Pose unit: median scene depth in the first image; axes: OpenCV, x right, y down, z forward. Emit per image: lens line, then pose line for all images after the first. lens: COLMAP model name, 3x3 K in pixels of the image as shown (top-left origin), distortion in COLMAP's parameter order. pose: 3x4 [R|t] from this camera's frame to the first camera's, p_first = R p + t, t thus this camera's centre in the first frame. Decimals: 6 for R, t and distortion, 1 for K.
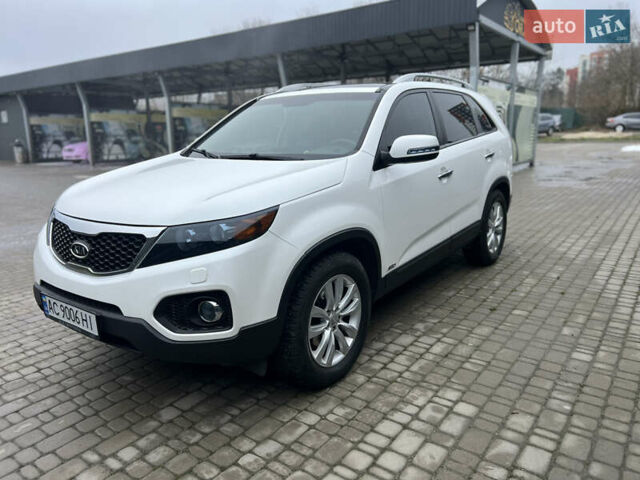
lens RADIAL K [[475.2, 0, 318.0], [0, 475.2, 242.4], [0, 0, 1]] dist [0.033088, -0.006059]
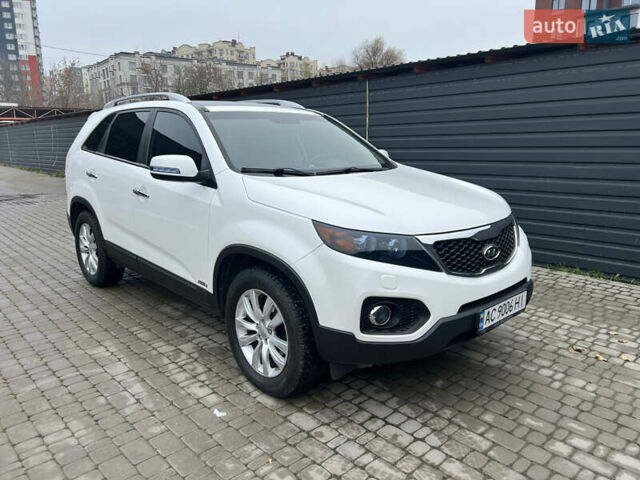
lens RADIAL K [[475.2, 0, 318.0], [0, 475.2, 237.8], [0, 0, 1]] dist [0.033088, -0.006059]
pose [[0.174757, -0.173844, 0.969143, -1.394853], [0.214037, 0.967459, 0.134946, -0.216840], [-0.961066, 0.183850, 0.206279, 0.981708]]
